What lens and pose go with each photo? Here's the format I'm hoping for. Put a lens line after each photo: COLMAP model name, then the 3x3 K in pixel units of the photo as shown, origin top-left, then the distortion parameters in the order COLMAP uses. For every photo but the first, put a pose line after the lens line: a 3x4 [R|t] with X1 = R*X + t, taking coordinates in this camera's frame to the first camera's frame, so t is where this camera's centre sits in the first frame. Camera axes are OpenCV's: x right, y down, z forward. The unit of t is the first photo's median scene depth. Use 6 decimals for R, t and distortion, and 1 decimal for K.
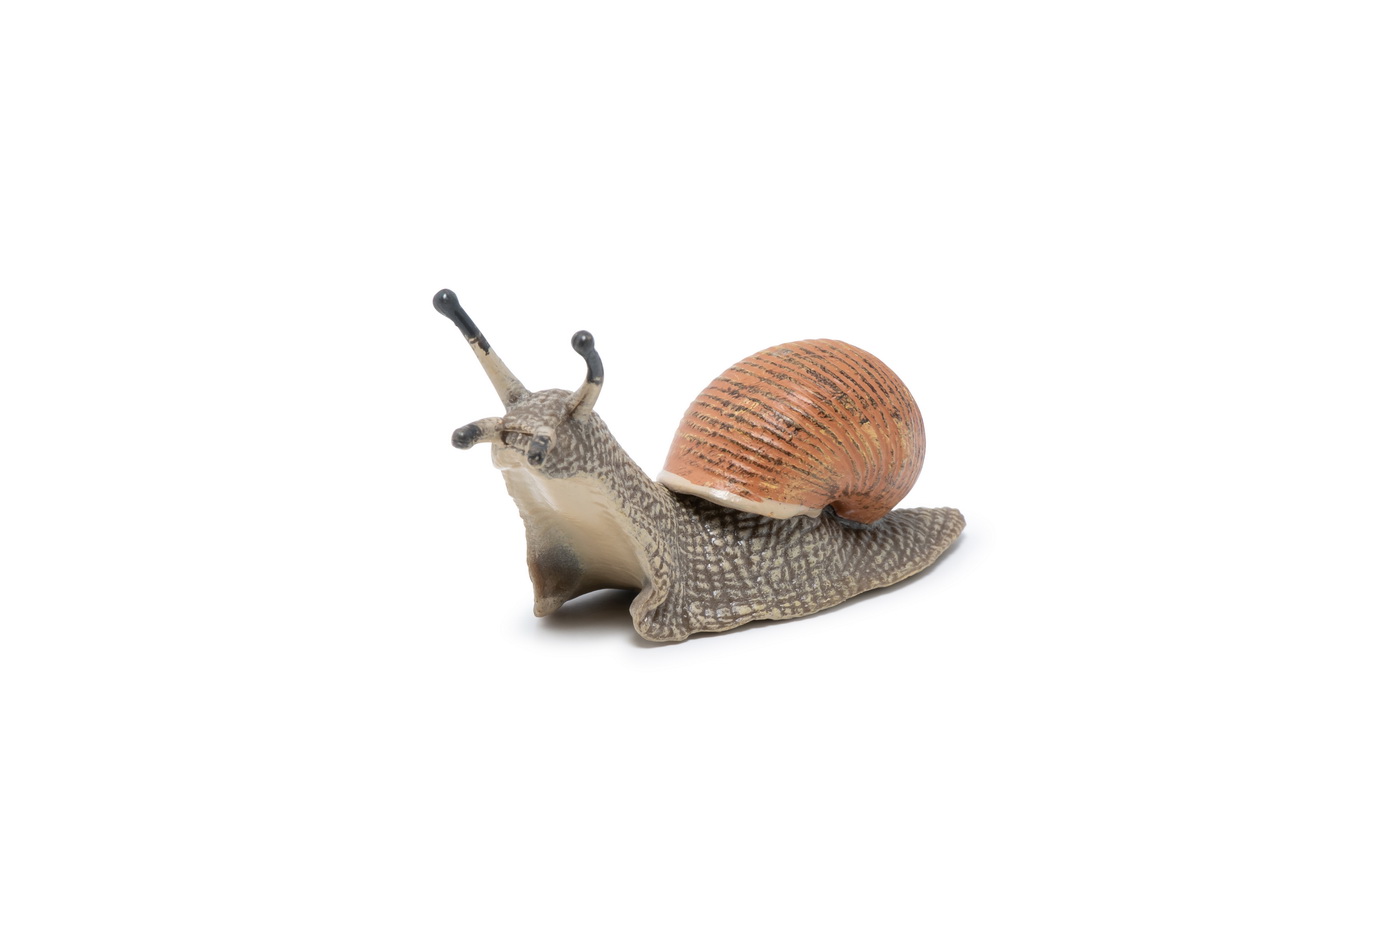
lens RADIAL K [[4313.2, 0, 700.0], [0, 4313.2, 466.5], [0, 0, 1]] dist [0.016336, 0.043570]
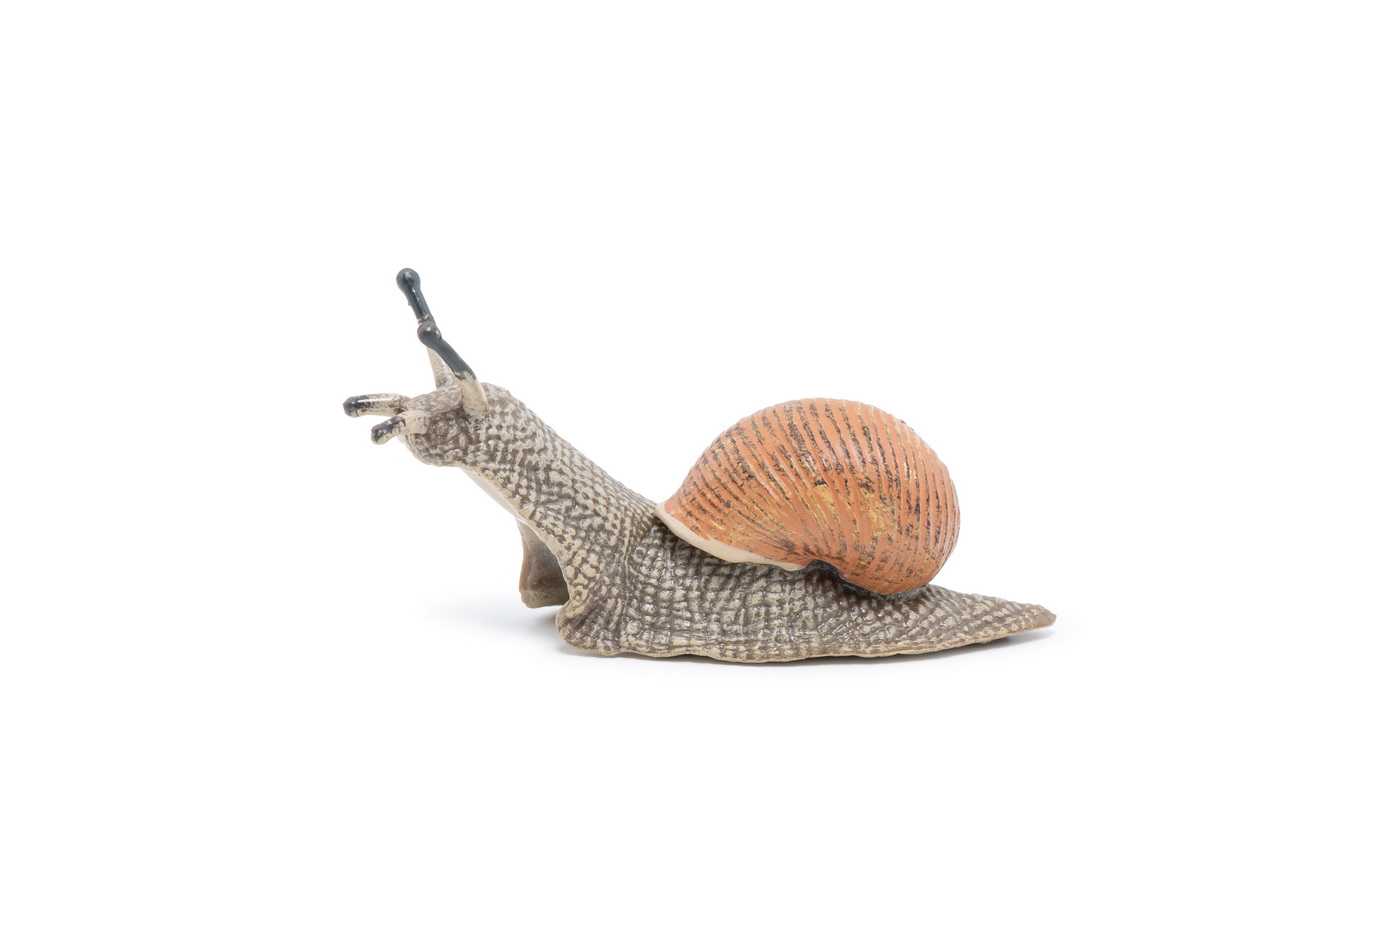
lens RADIAL K [[4313.2, 0, 700.0], [0, 4313.2, 466.5], [0, 0, 1]] dist [0.016336, 0.043570]
pose [[0.893281, 0.205205, -0.399924, 0.412790], [-0.209684, 0.977210, 0.033060, -0.041544], [0.397594, 0.054326, 0.915952, 0.070567]]
